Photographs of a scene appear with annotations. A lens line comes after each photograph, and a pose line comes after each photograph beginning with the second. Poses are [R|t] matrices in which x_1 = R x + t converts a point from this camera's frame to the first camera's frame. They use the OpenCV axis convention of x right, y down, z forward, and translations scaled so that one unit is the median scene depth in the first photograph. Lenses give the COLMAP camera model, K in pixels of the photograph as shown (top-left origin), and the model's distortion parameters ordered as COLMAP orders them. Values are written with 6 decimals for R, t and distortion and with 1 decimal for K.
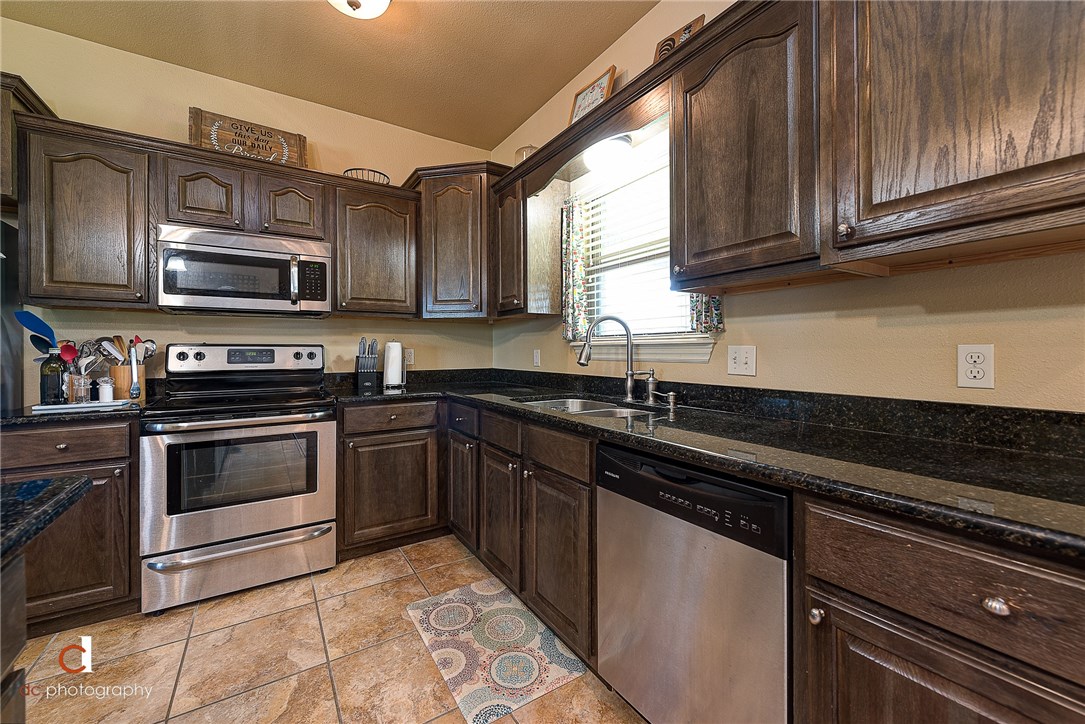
lens RADIAL K [[428.7, 0, 542.0], [0, 428.7, 354.1], [0, 0, 1]] dist [0.007760, -0.000950]
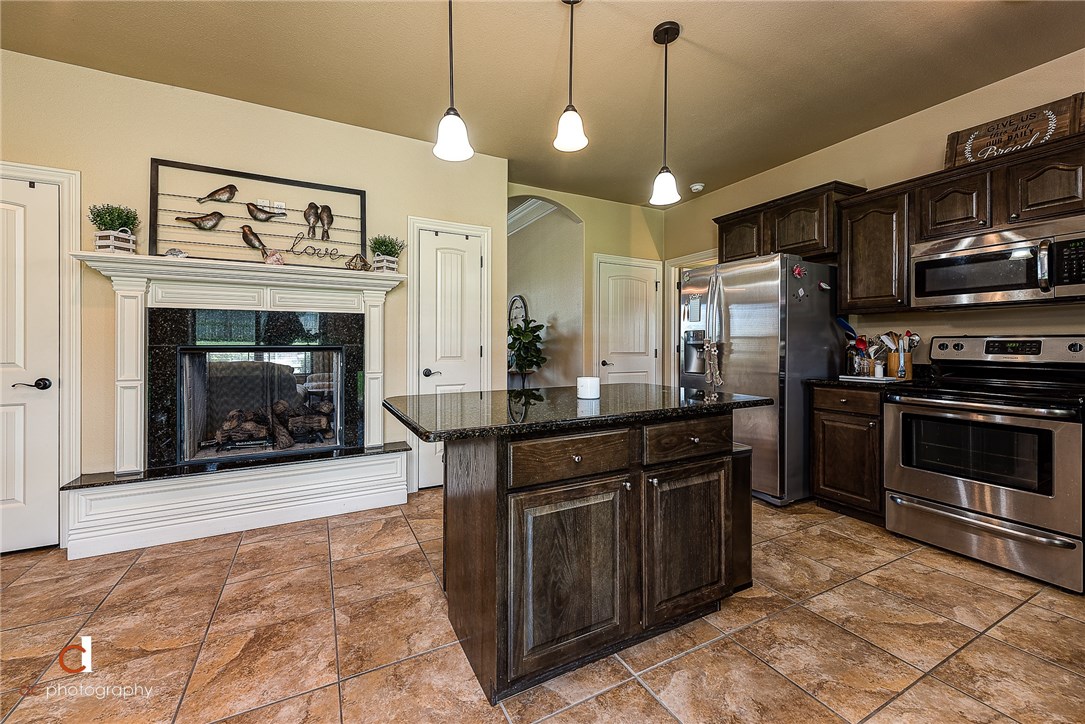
lens RADIAL K [[428.7, 0, 534.8], [0, 428.7, 343.5], [0, 0, 1]] dist [0.007760, -0.000950]
pose [[-0.102843, 0.002223, -0.994695, 0.557612], [-0.005306, 0.999982, 0.002783, -0.000965], [0.994683, 0.005564, -0.102829, 0.001775]]
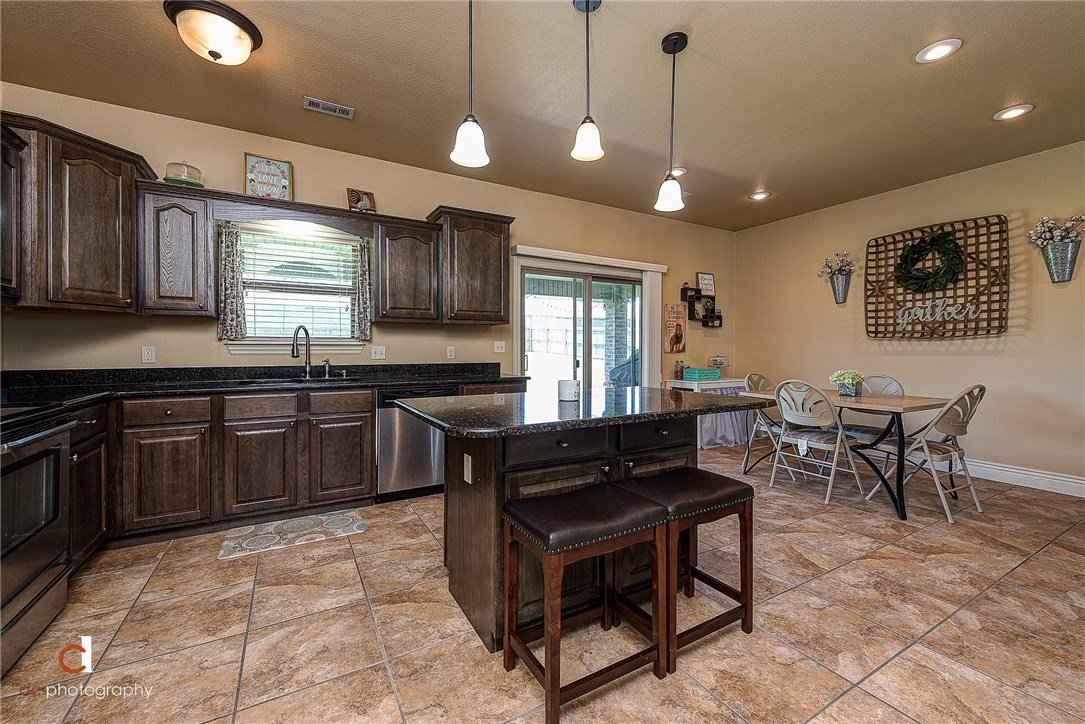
lens RADIAL K [[428.7, 0, 537.5], [0, 428.7, 354.8], [0, 0, 1]] dist [0.007760, -0.000950]
pose [[0.050659, -0.006279, 0.998696, -1.449928], [0.006470, 0.999961, 0.005958, 0.012575], [-0.998695, 0.006160, 0.050698, 0.045378]]
